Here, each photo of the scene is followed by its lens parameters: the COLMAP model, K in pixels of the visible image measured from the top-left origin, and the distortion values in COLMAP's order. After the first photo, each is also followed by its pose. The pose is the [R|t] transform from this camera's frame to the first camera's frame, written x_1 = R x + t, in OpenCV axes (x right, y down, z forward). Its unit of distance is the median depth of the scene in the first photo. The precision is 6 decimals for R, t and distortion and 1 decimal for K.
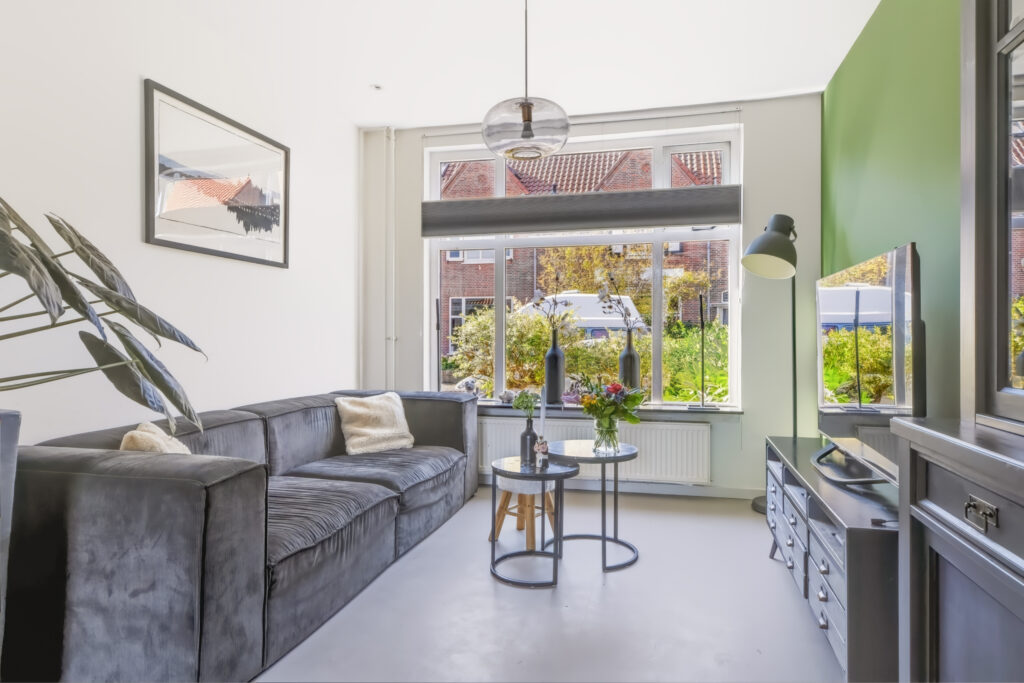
lens RADIAL K [[658.4, 0, 512.0], [0, 658.4, 341.5], [0, 0, 1]] dist [0.016248, 0.000812]
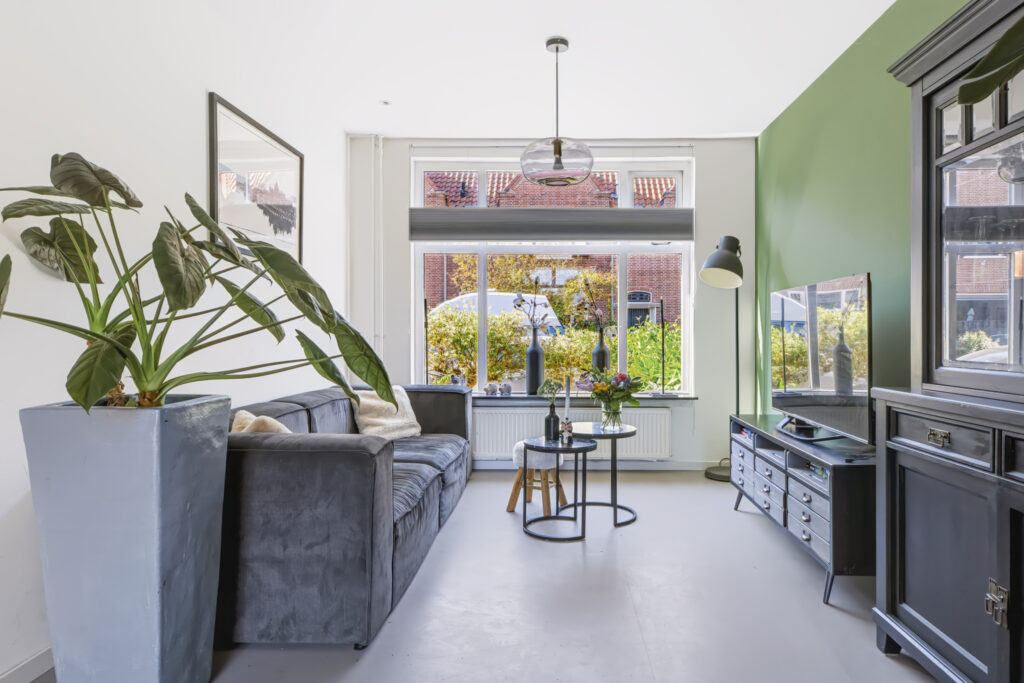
lens RADIAL K [[675.2, 0, 554.6], [0, 675.2, 338.6], [0, 0, 1]] dist [0.024784, -0.000651]
pose [[0.972130, 0.002313, 0.234432, -0.251011], [-0.002127, 0.999997, -0.001043, 0.000959], [-0.234434, 0.000515, 0.972132, -0.181680]]
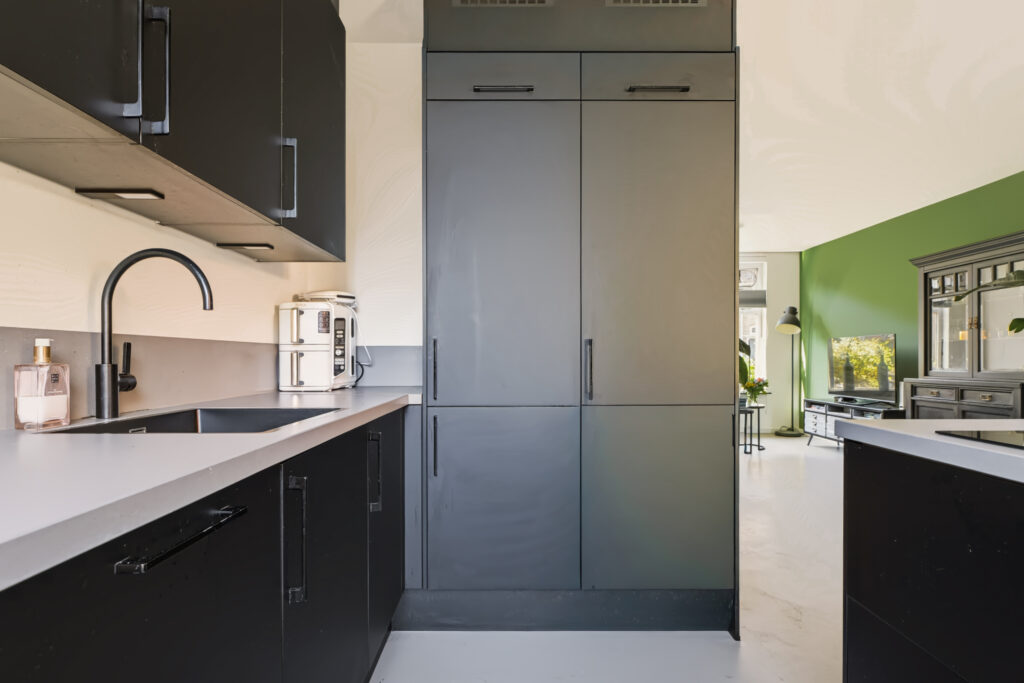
lens RADIAL K [[600.2, 0, 512.3], [0, 600.2, 363.4], [0, 0, 1]] dist [0.001489, 0.000428]
pose [[0.968449, 0.000052, 0.249214, -1.317189], [0.000069, 1.000000, -0.000478, 0.009671], [-0.249214, 0.000480, 0.968448, -0.980949]]
